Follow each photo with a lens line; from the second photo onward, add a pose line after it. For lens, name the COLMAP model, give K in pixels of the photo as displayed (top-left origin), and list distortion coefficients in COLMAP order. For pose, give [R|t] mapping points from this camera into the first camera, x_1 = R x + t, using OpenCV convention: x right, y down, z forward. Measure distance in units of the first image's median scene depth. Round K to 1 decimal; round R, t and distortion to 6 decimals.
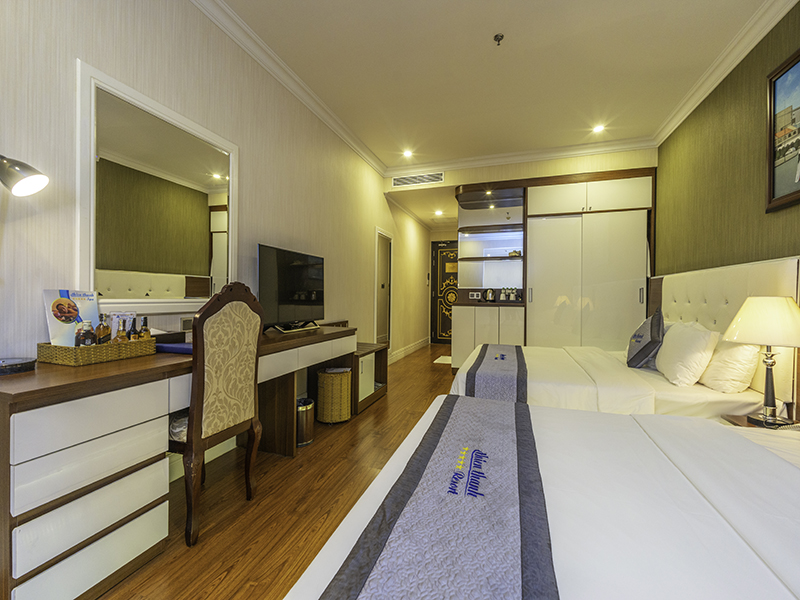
lens RADIAL K [[346.9, 0, 398.4], [0, 346.9, 297.1], [0, 0, 1]] dist [0.000049, 0.000251]
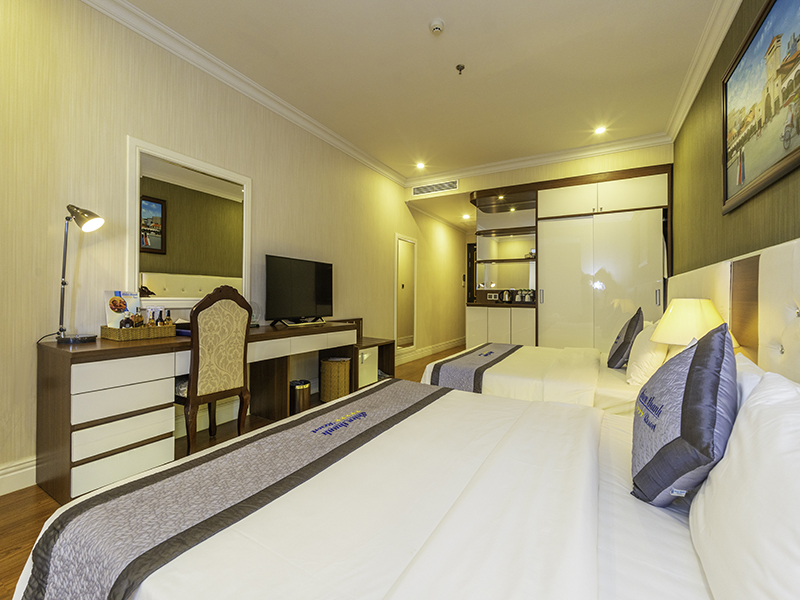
lens RADIAL K [[346.9, 0, 398.4], [0, 346.9, 297.1], [0, 0, 1]] dist [0.000049, 0.000251]
pose [[0.980933, 0.005184, -0.194276, 0.234421], [-0.005656, 0.999982, -0.001873, 0.000615], [0.194262, 0.002936, 0.980945, -0.106543]]
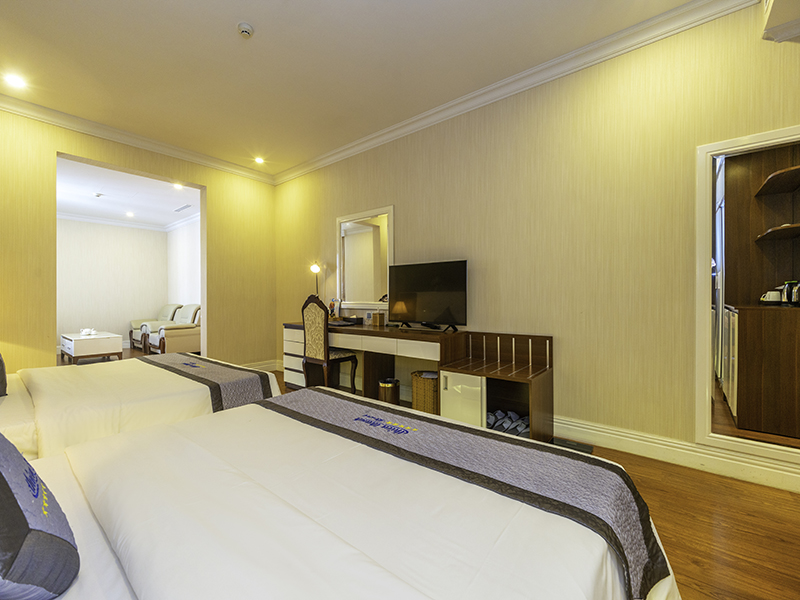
lens RADIAL K [[346.9, 0, 398.4], [0, 346.9, 297.1], [0, 0, 1]] dist [0.000049, 0.000251]
pose [[-0.359094, -0.010101, -0.933247, 0.726713], [-0.003384, 0.999949, -0.009521, -0.003341], [0.933295, -0.000261, -0.359110, 1.169160]]
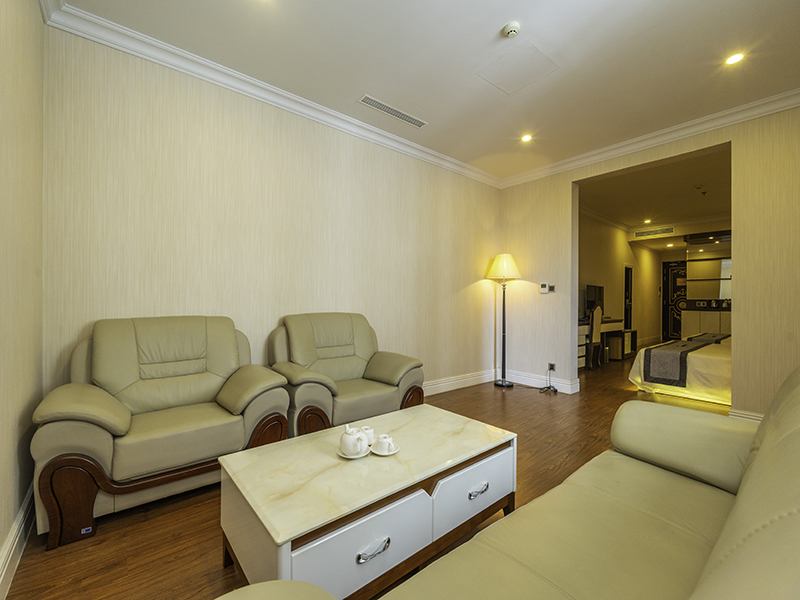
lens RADIAL K [[343.5, 0, 400.6], [0, 343.5, 303.1], [0, 0, 1]] dist [-0.000192, 0.000030]
pose [[0.855046, -0.001096, -0.518551, -0.189764], [-0.000958, 0.999993, -0.003693, -0.002508], [0.518552, 0.003654, 0.855039, -1.493174]]
